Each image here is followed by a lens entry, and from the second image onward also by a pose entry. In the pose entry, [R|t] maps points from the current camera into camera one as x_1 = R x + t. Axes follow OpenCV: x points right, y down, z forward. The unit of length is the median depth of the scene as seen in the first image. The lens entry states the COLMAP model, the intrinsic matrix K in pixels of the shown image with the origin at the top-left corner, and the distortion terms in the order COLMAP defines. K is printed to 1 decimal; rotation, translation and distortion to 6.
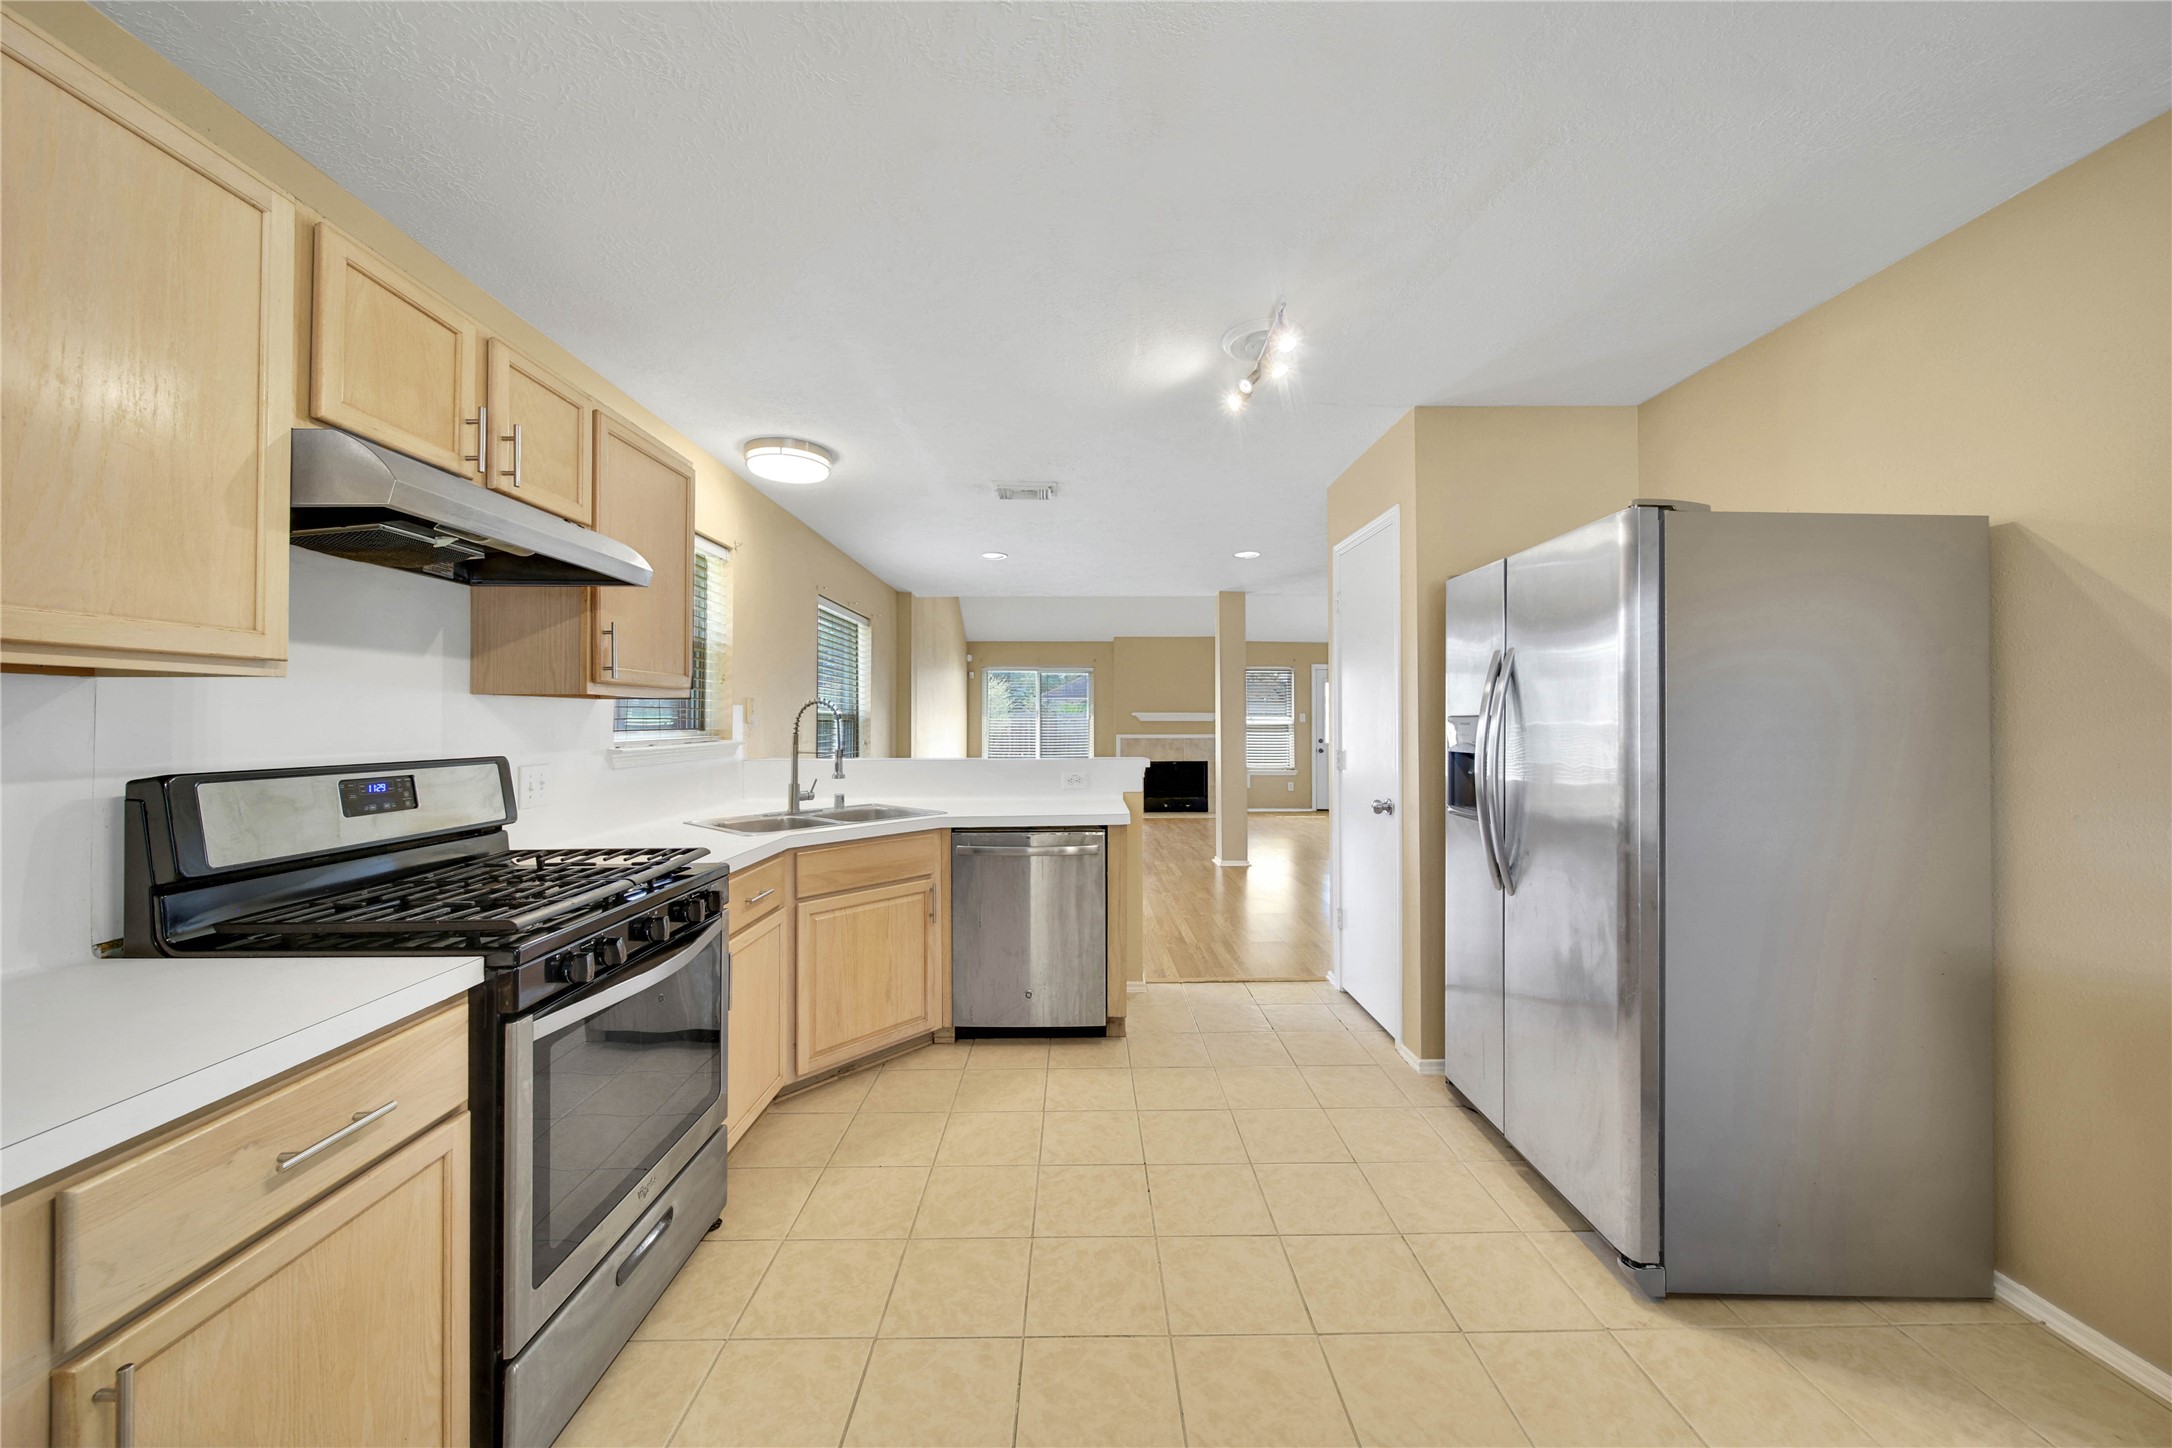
lens RADIAL K [[767.1, 0, 1092.7], [0, 767.1, 707.8], [0, 0, 1]] dist [-0.000004, -0.002074]
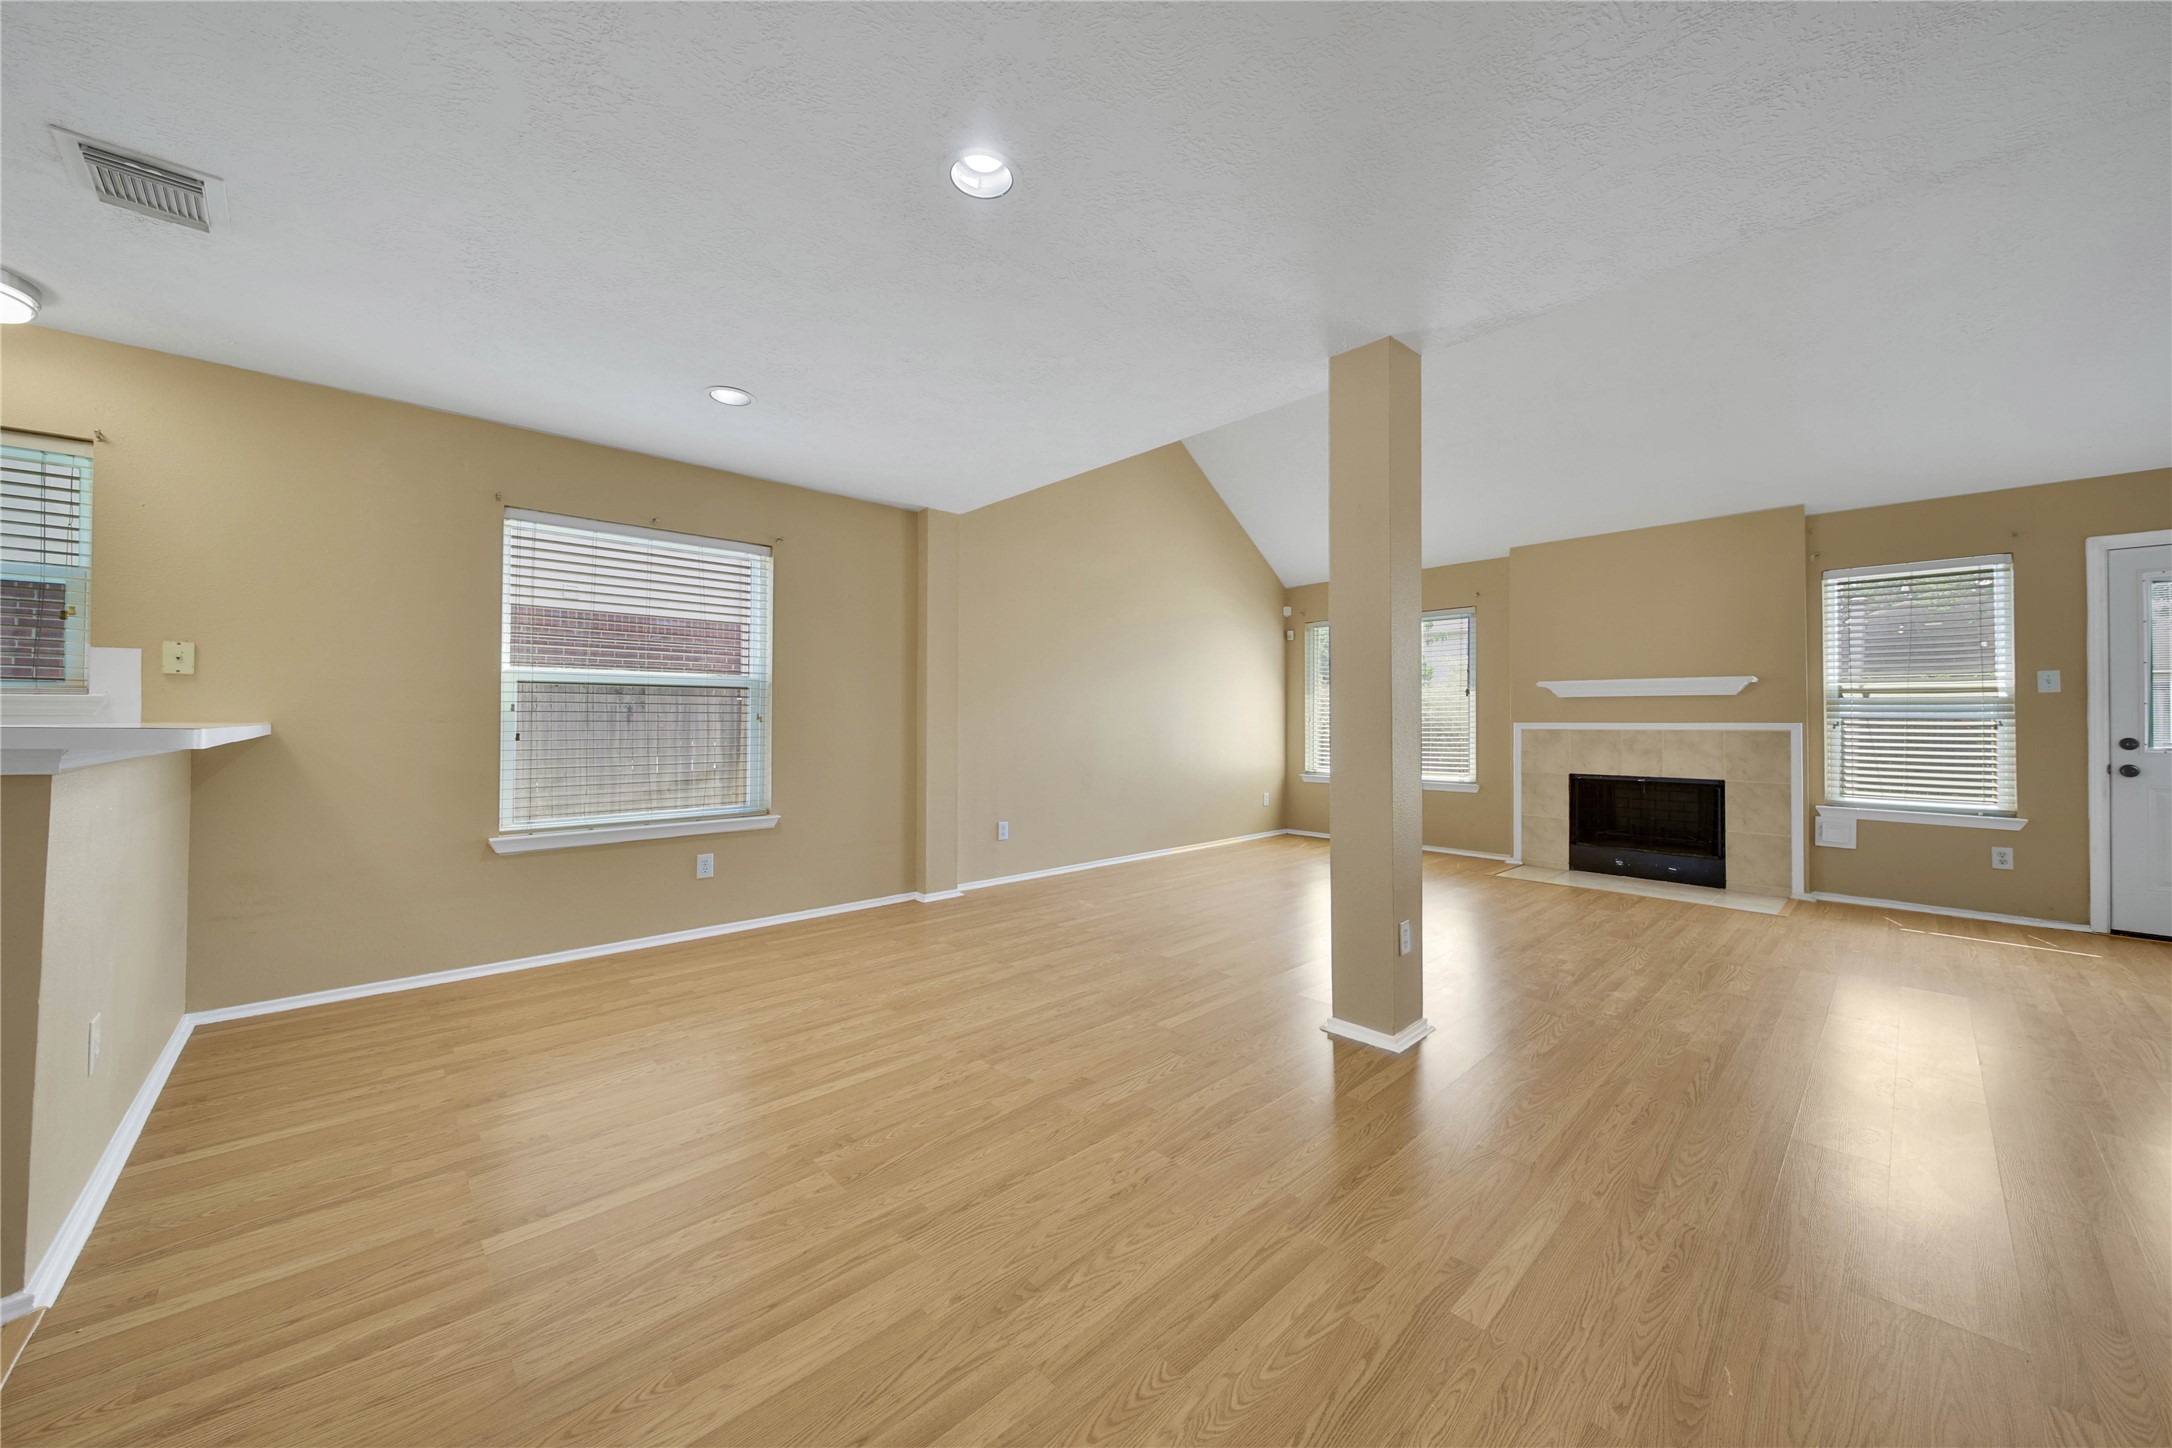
lens RADIAL K [[767.1, 0, 1087.7], [0, 767.1, 711.0], [0, 0, 1]] dist [-0.000004, -0.002074]
pose [[0.667858, -0.003034, -0.744283, 1.210233], [0.009305, 0.999948, 0.004273, 0.106477], [0.744231, -0.009779, 0.667851, 1.996101]]
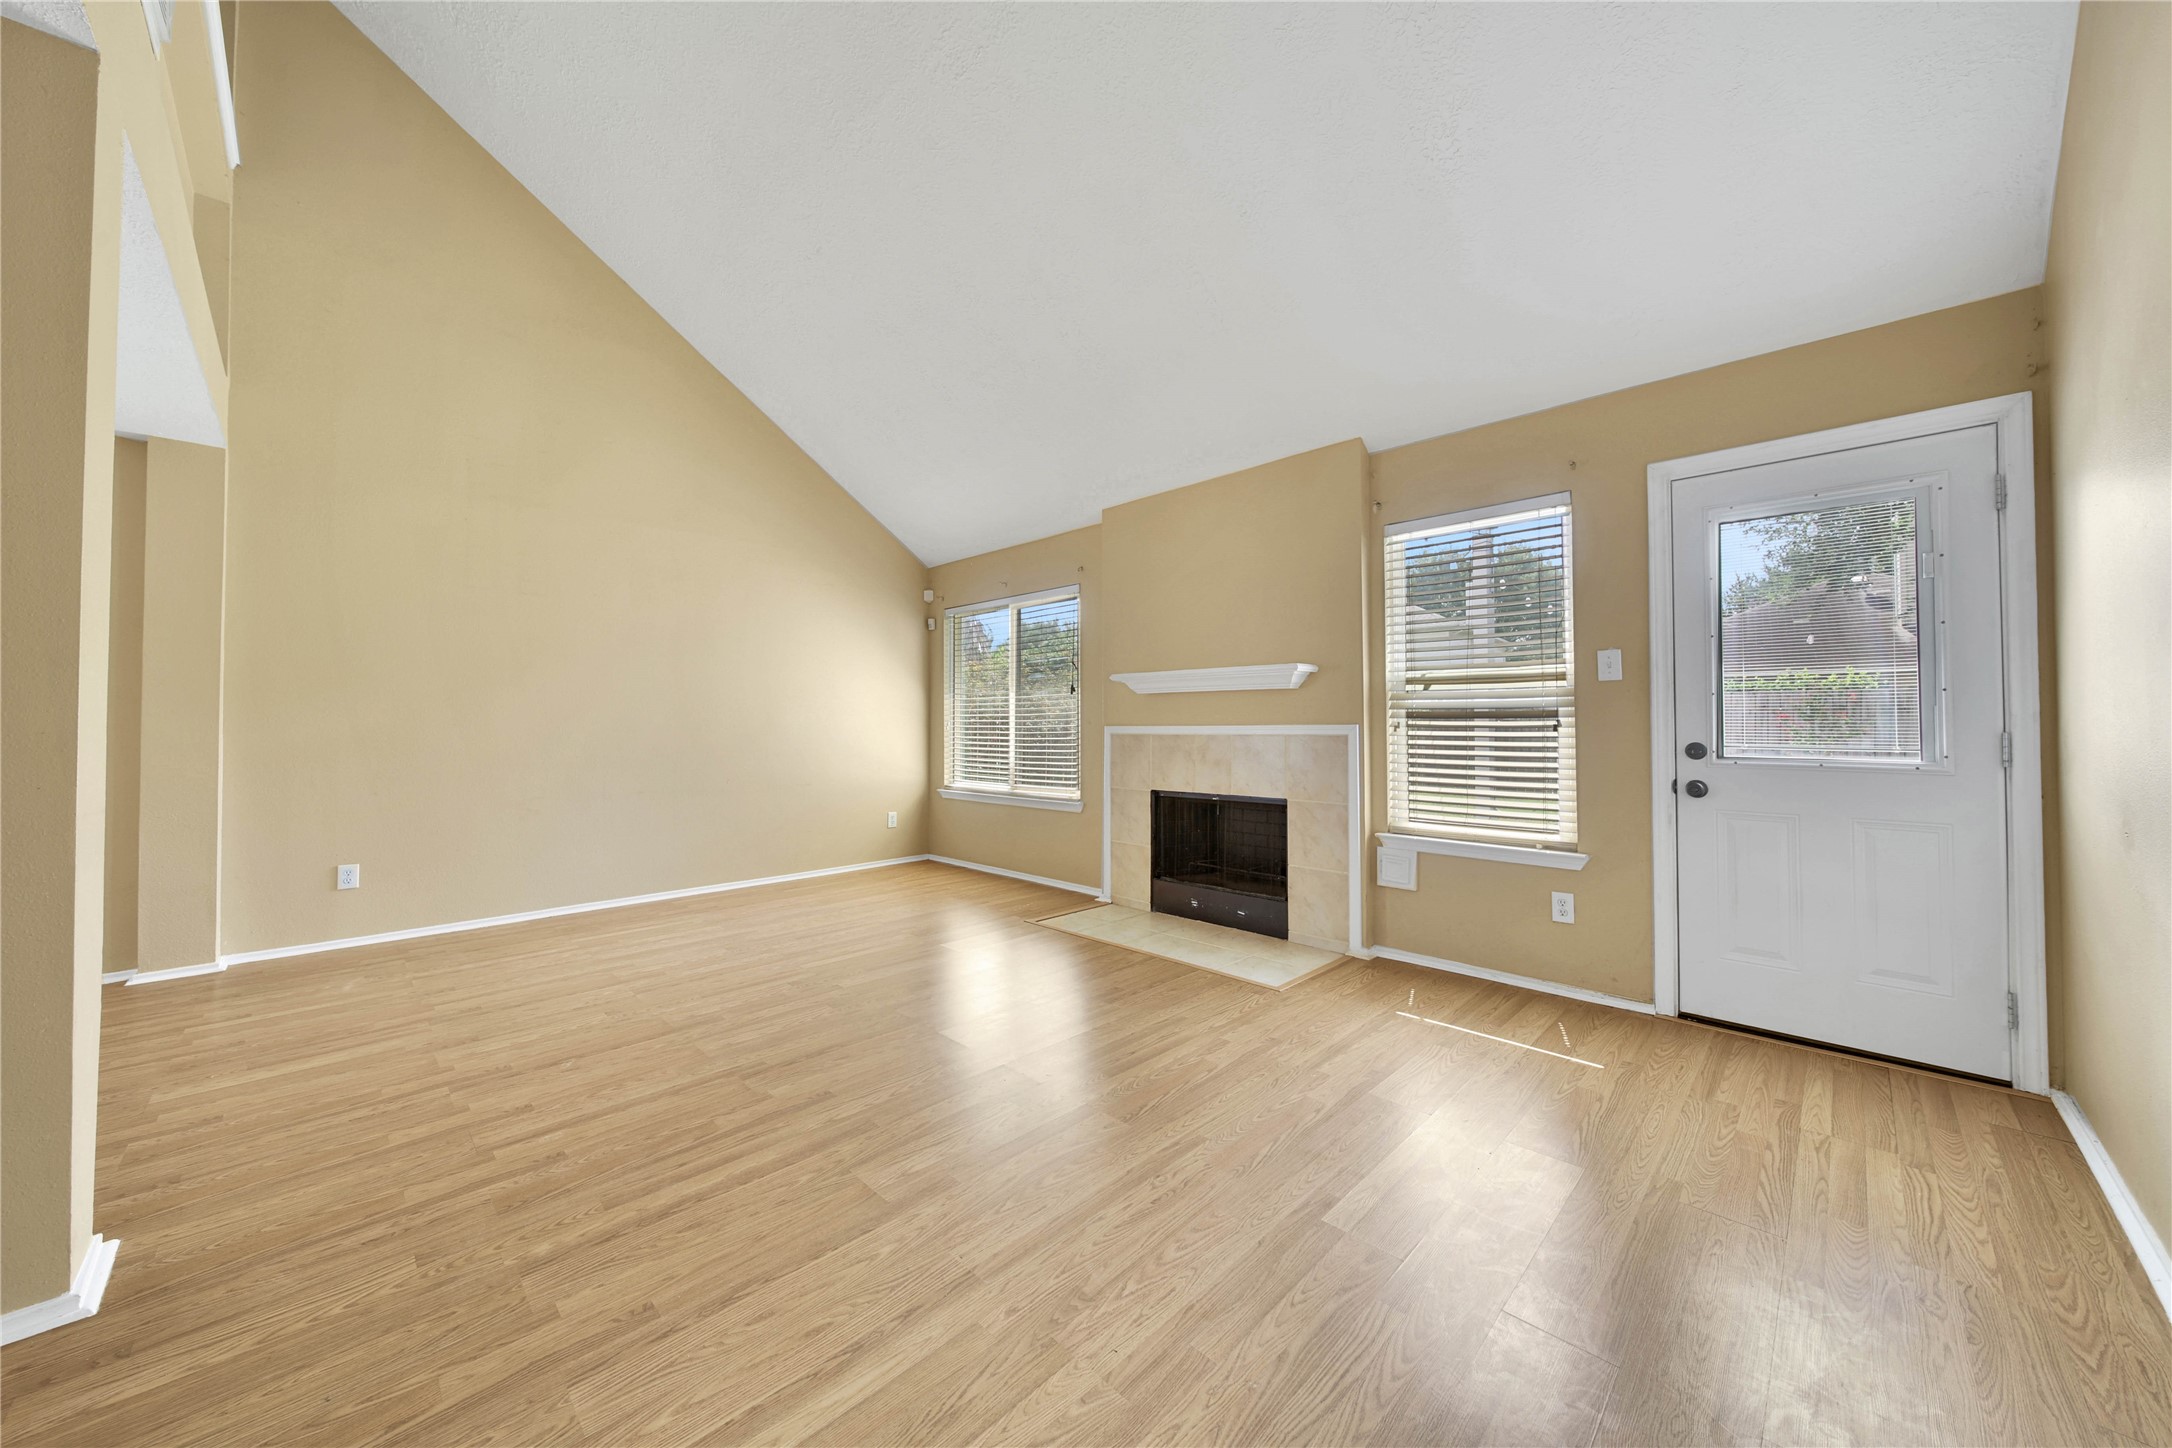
lens RADIAL K [[767.1, 0, 1086.4], [0, 767.1, 706.6], [0, 0, 1]] dist [-0.000004, -0.002074]
pose [[0.695552, -0.015675, -0.718304, 1.745262], [0.017720, 0.999832, -0.004660, 0.129118], [0.718257, -0.009487, 0.695713, 3.440190]]
